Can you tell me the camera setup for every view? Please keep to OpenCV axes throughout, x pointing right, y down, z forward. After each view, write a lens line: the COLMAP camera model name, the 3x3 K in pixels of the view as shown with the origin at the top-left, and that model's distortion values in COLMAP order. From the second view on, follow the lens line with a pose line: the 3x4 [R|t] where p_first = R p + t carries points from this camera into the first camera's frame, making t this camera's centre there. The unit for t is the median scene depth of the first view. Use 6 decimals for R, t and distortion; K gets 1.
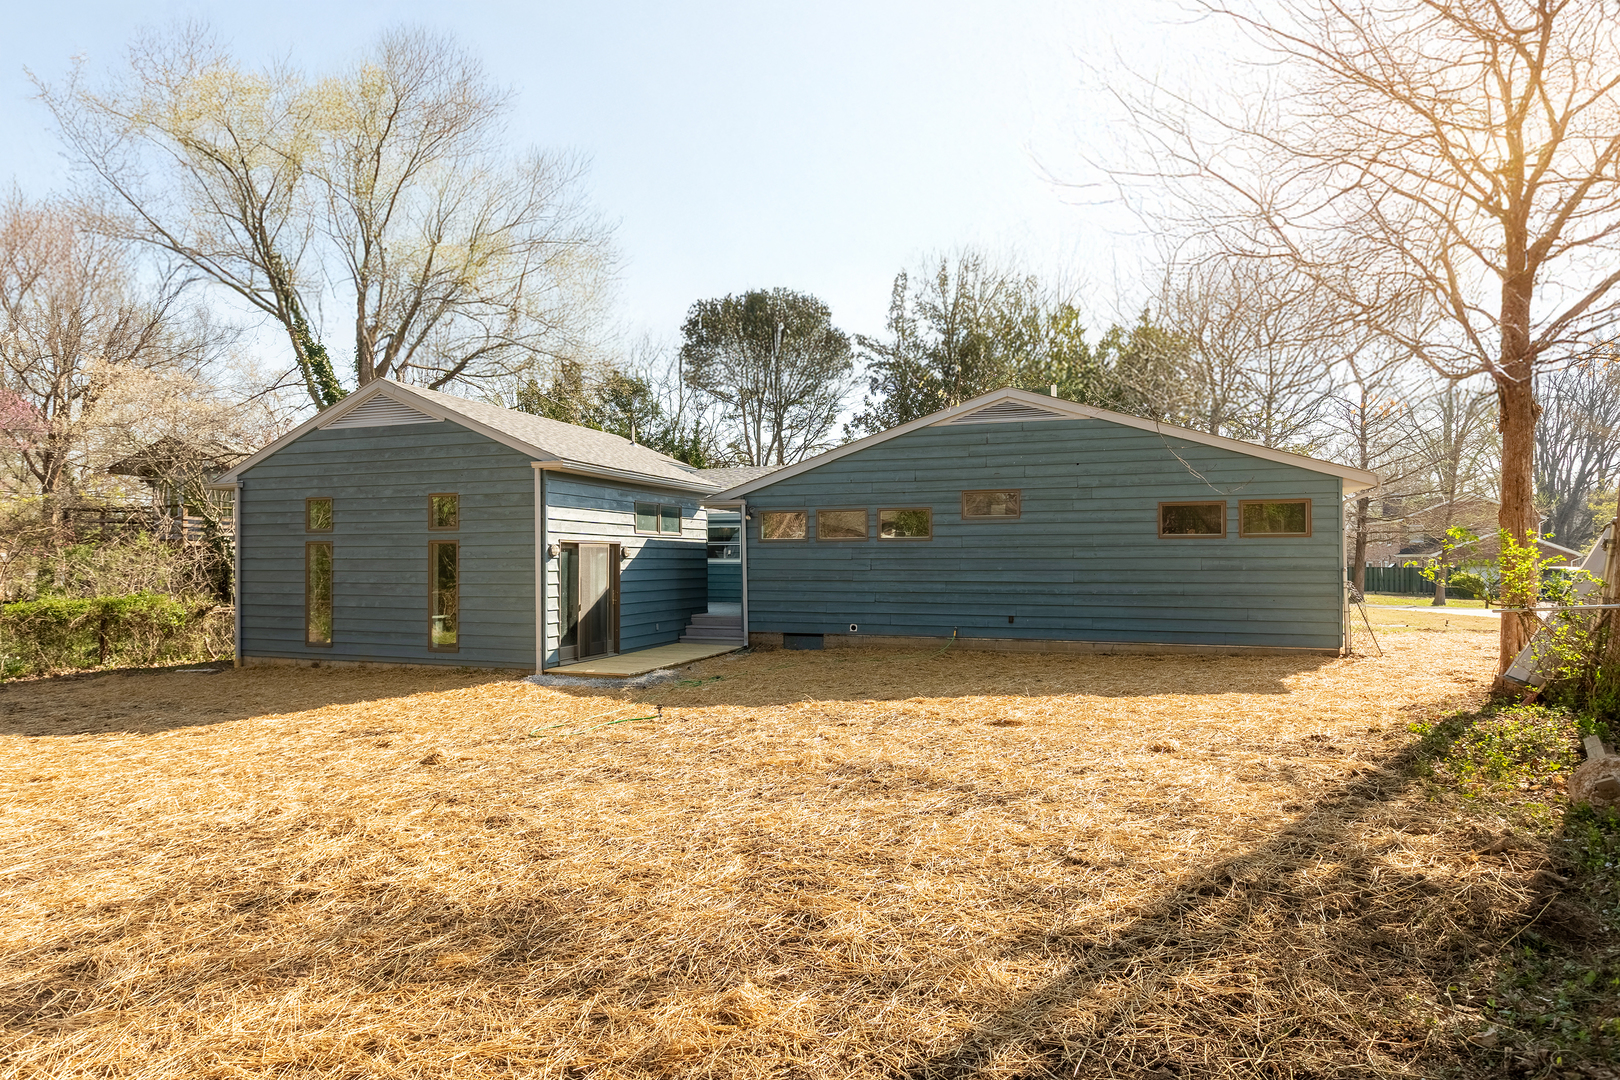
lens RADIAL K [[927.9, 0, 809.0], [0, 927.9, 539.6], [0, 0, 1]] dist [-0.000498, 0.000063]
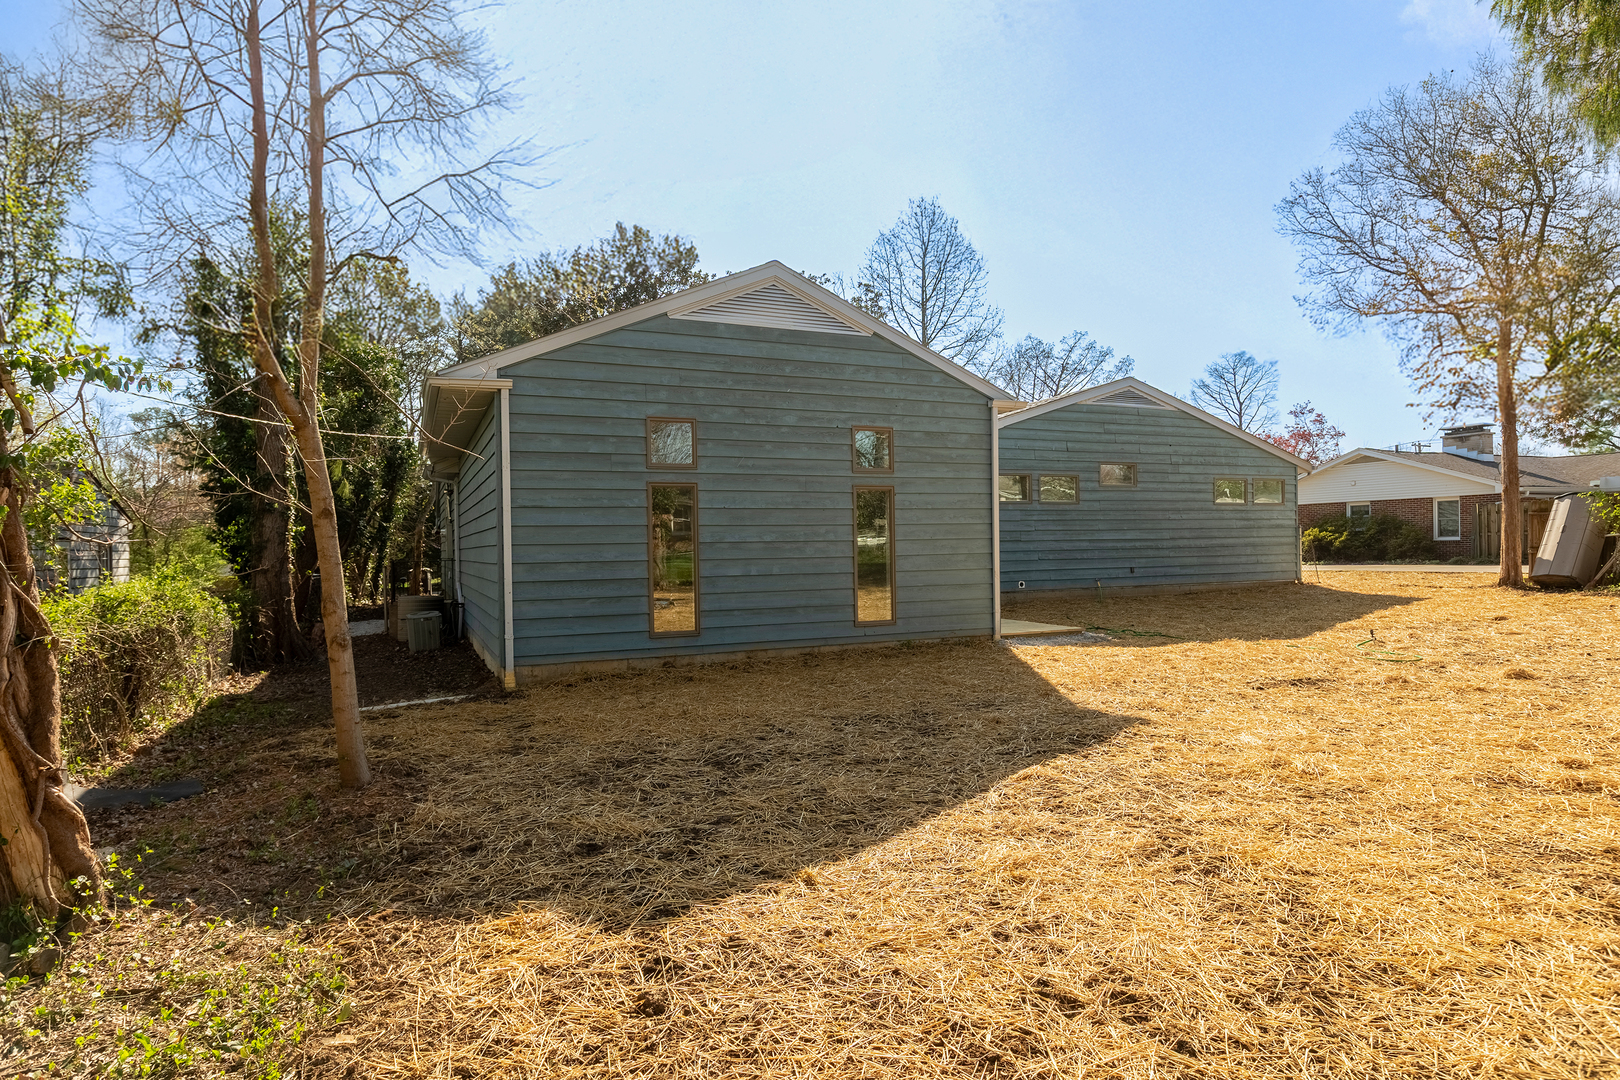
lens RADIAL K [[927.9, 0, 809.3], [0, 927.9, 541.7], [0, 0, 1]] dist [-0.000498, 0.000063]
pose [[0.699208, -0.004958, 0.714901, -0.964289], [0.002629, 0.999987, 0.004365, 0.043529], [-0.714913, -0.001173, 0.699212, 0.463869]]
